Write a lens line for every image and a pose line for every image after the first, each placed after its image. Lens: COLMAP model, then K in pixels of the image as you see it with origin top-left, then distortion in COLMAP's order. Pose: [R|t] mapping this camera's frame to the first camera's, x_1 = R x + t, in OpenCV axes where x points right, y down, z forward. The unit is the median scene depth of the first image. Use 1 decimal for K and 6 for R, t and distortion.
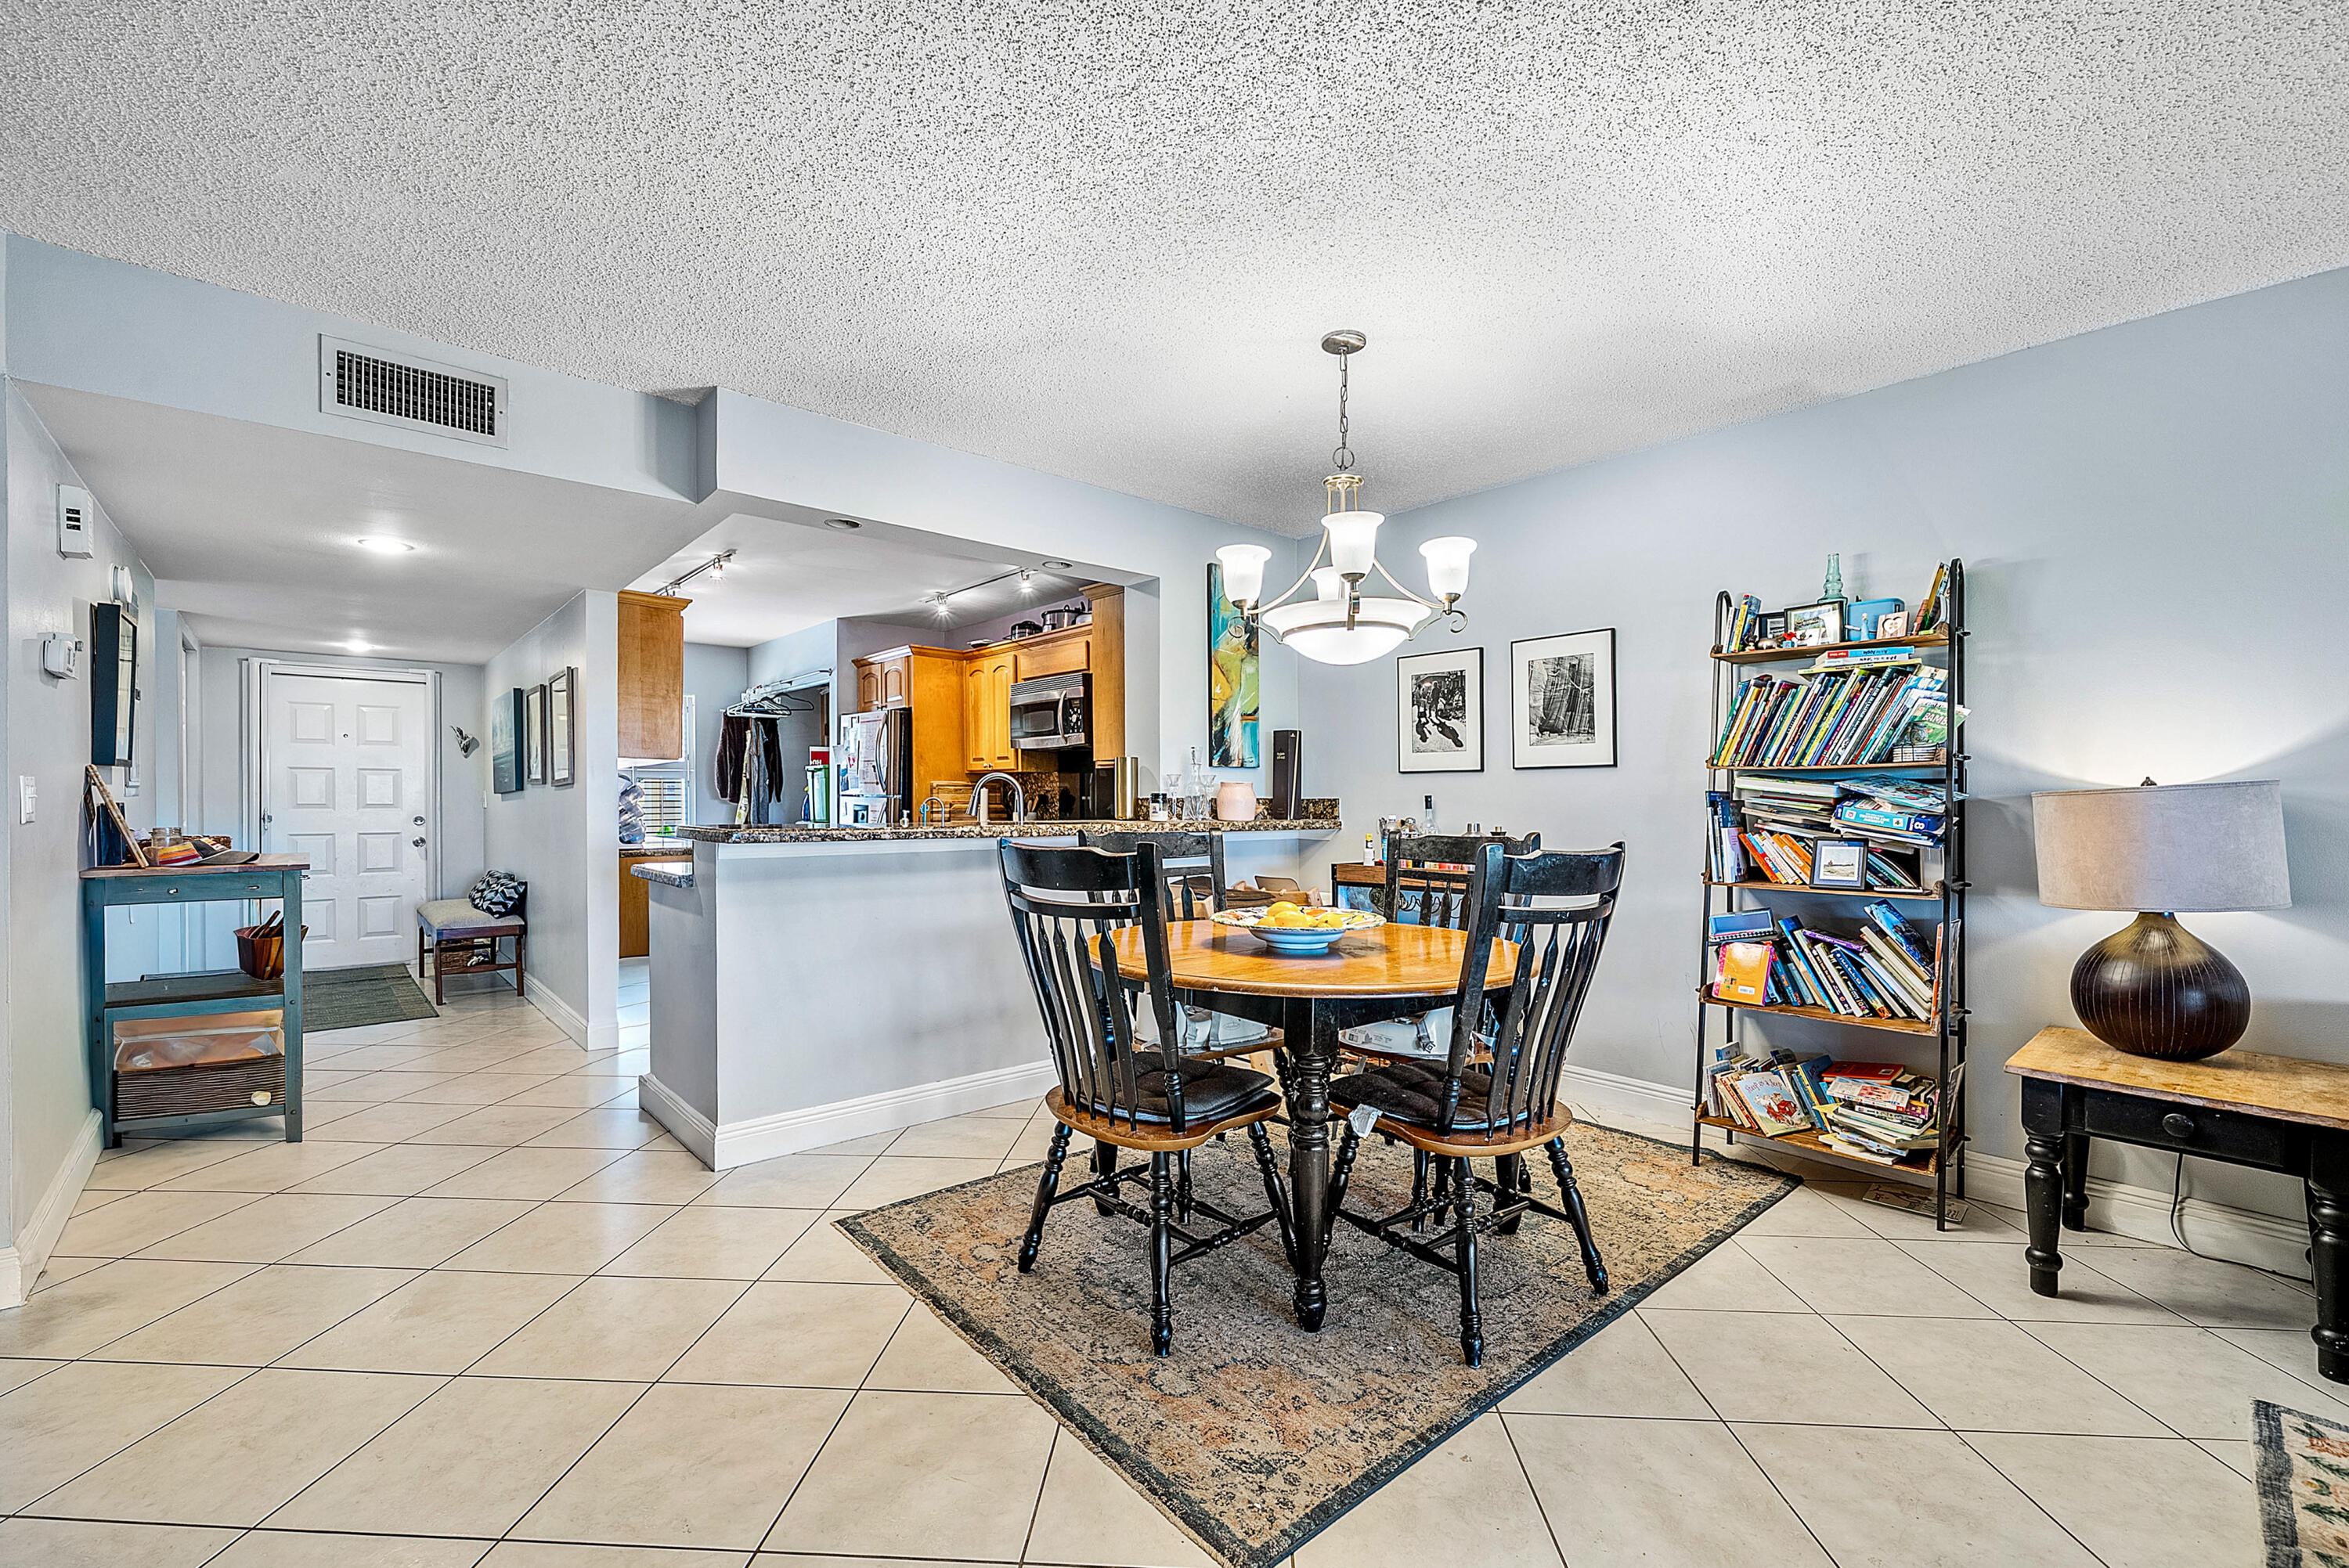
lens RADIAL K [[974.2, 0, 1183.2], [0, 974.2, 801.6], [0, 0, 1]] dist [0.000290, 0.000099]
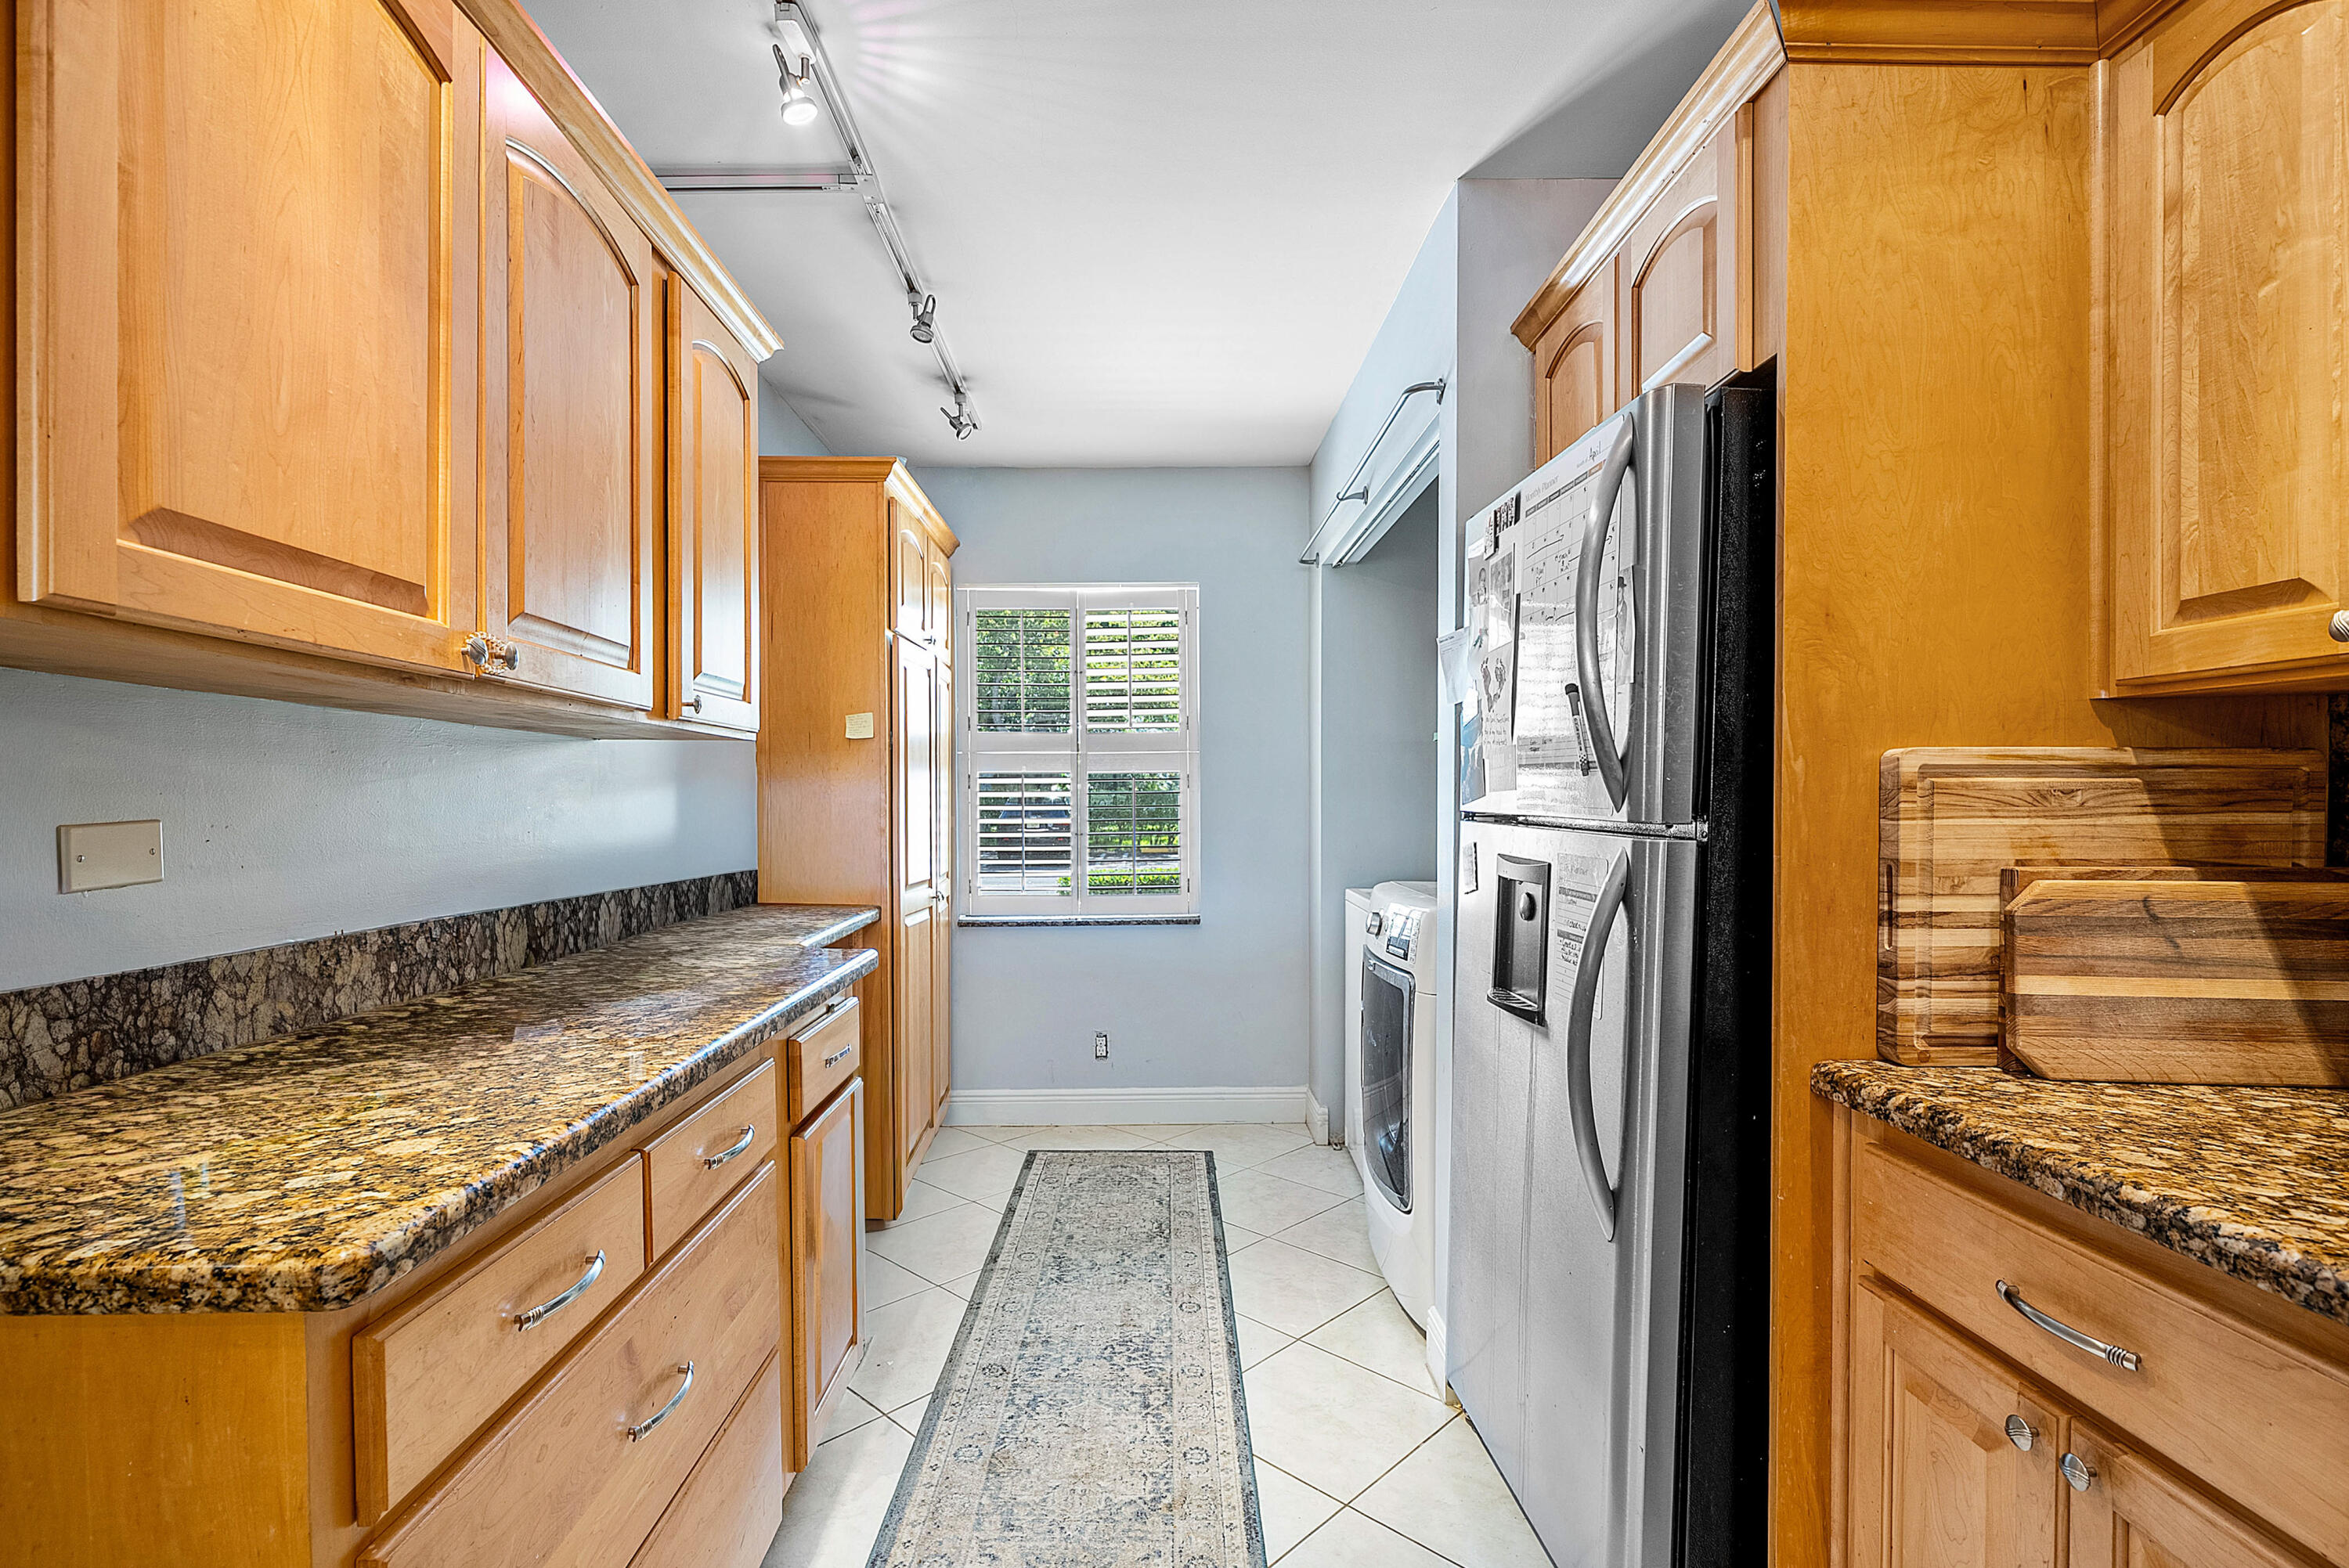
lens RADIAL K [[1099.5, 0, 1208.4], [0, 1099.5, 806.8], [0, 0, 1]] dist [0.003616, -0.000468]
pose [[0.786030, 0.008305, -0.618132, -0.315594], [-0.007537, 0.999964, 0.003852, -0.013896], [0.618142, 0.001631, 0.786065, 1.037594]]
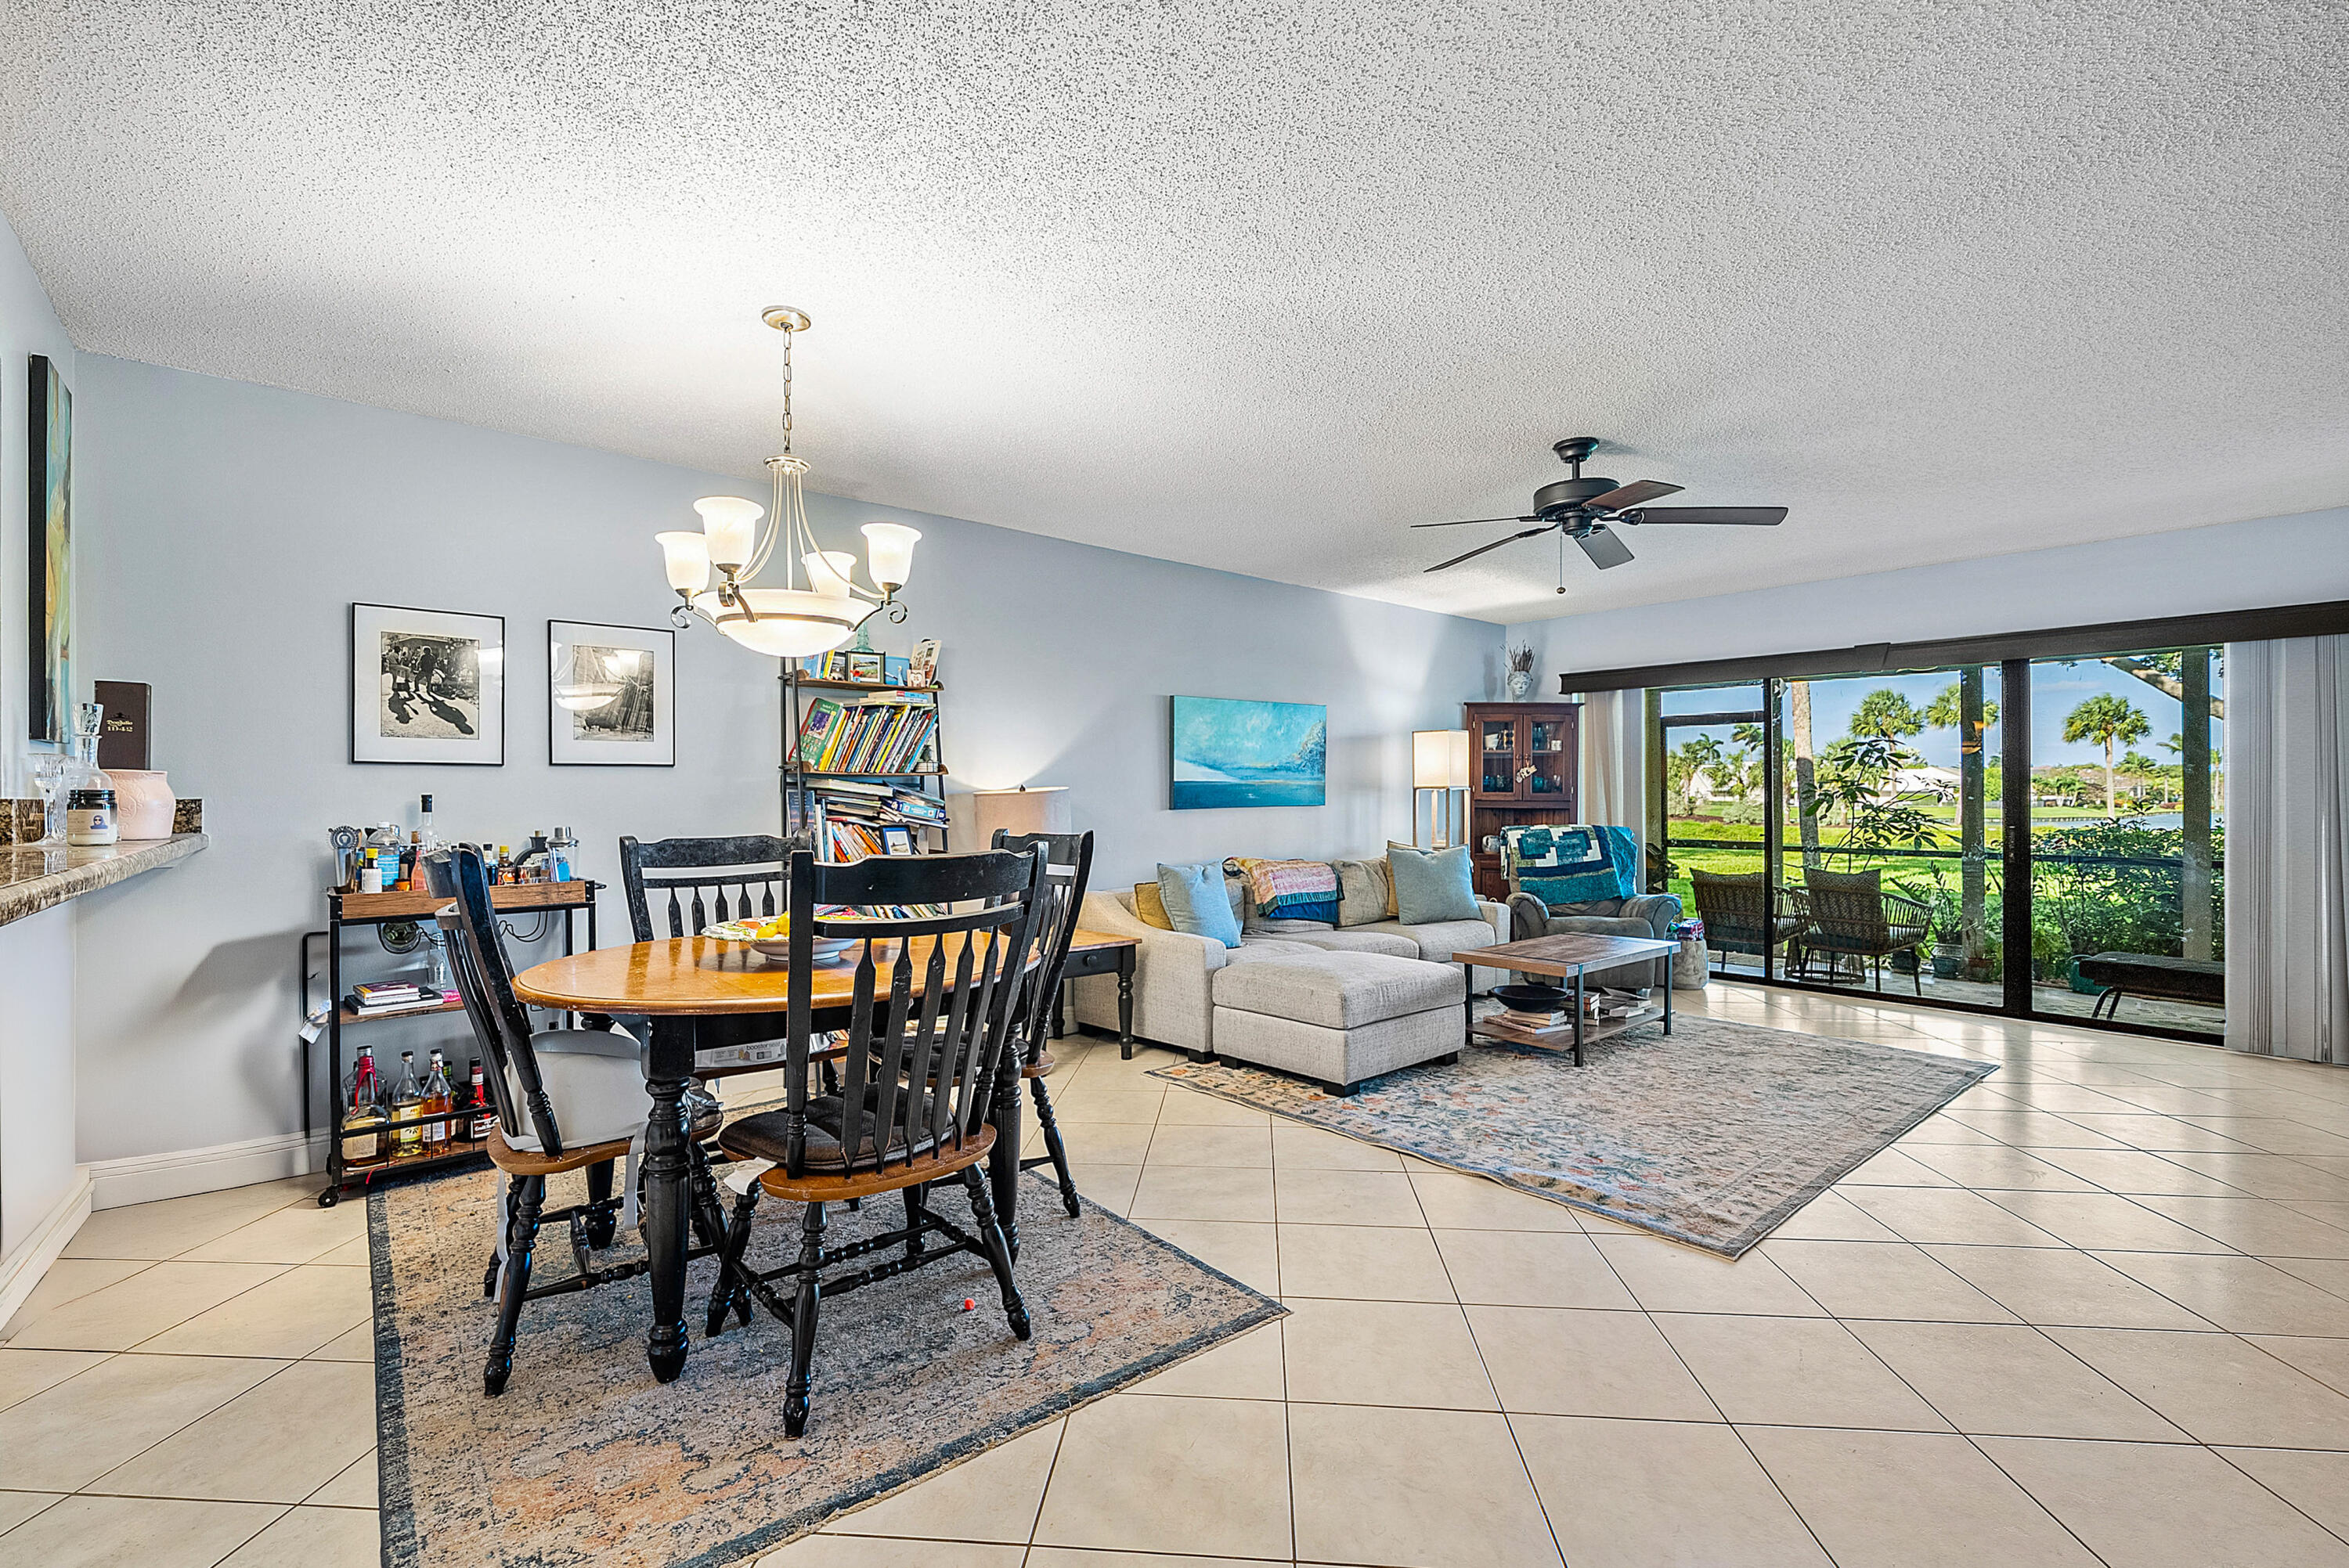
lens RADIAL K [[1016.5, 0, 1172.6], [0, 1016.5, 787.5], [0, 0, 1]] dist [-0.007855, 0.000170]
pose [[0.026947, 0.005834, 0.999620, -0.465649], [0.003846, 0.999975, -0.005940, -0.004183], [-0.999629, 0.004004, 0.026924, 0.344663]]
